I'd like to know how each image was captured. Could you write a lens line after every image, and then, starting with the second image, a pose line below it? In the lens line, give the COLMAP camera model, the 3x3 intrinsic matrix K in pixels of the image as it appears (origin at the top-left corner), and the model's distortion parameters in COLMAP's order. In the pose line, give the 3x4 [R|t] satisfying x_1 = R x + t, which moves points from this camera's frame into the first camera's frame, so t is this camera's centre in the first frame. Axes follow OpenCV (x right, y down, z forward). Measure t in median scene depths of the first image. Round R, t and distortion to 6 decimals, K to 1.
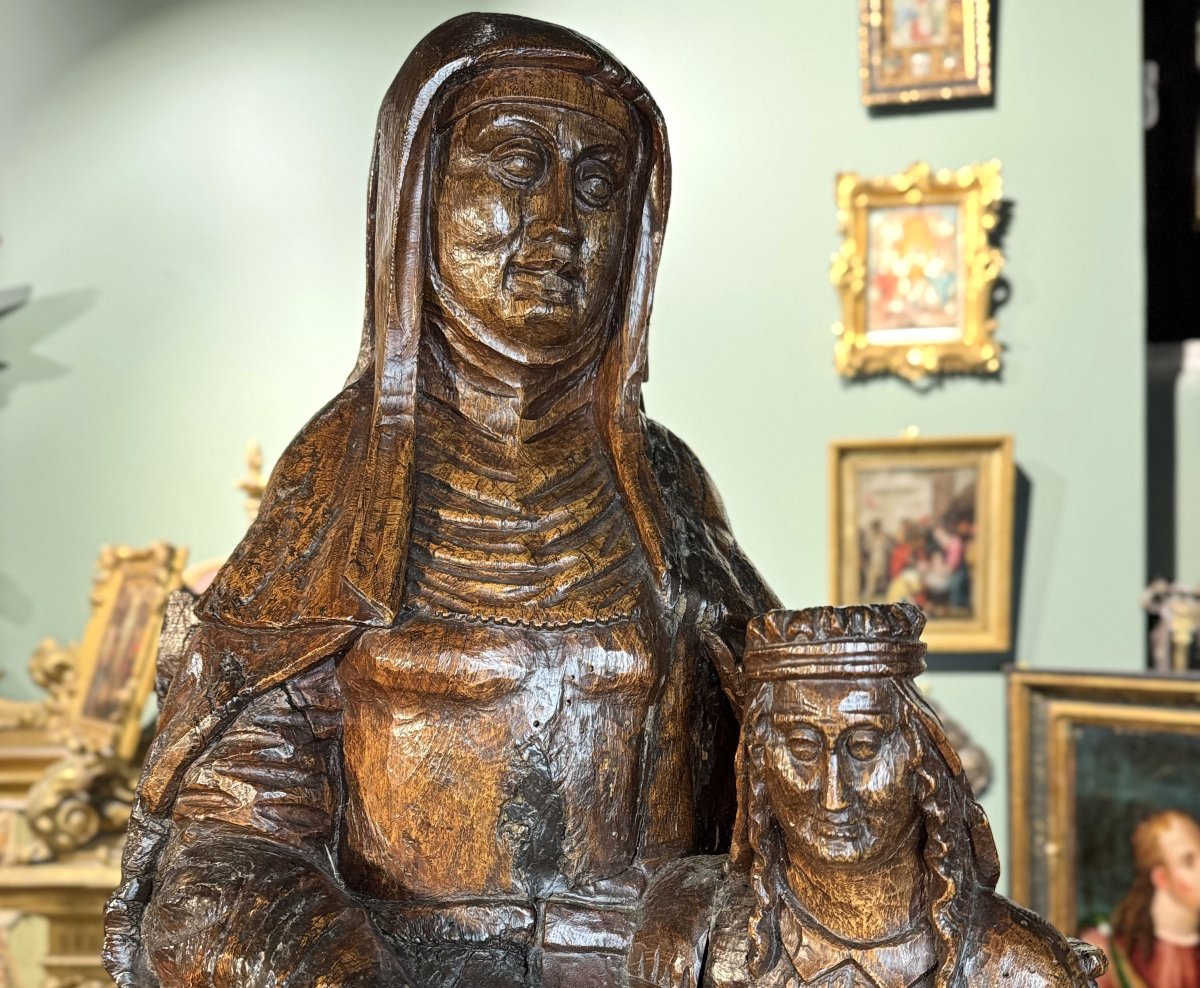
lens RADIAL K [[1149.0, 0, 590.2], [0, 1149.0, 610.9], [0, 0, 1]] dist [0.026063, 0.000000]
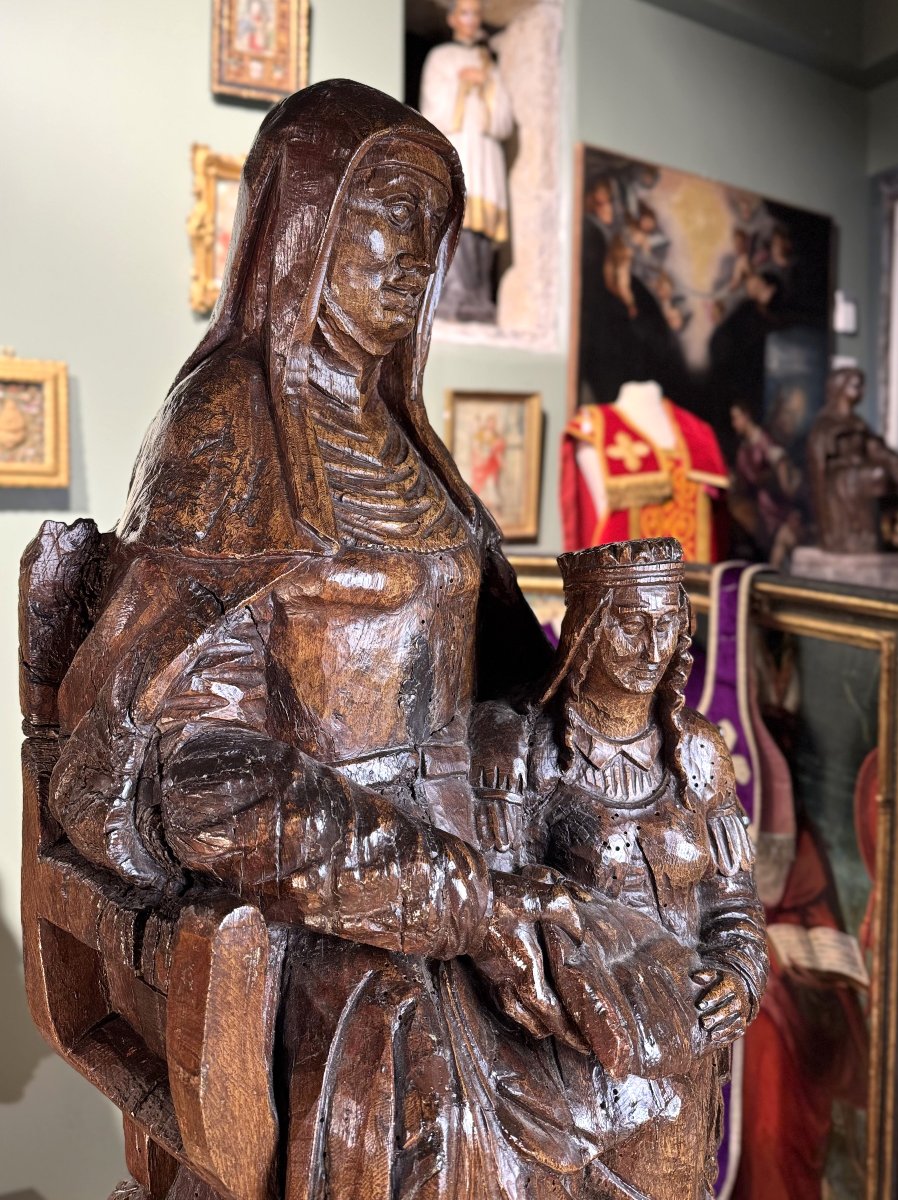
lens RADIAL K [[959.8, 0, 431.2], [0, 959.8, 531.3], [0, 0, 1]] dist [0.066919, -0.049614]
pose [[0.813385, -0.014126, 0.581554, -0.648508], [-0.010840, 0.999164, 0.039430, -0.052654], [-0.581625, -0.038376, 0.812551, 0.038505]]
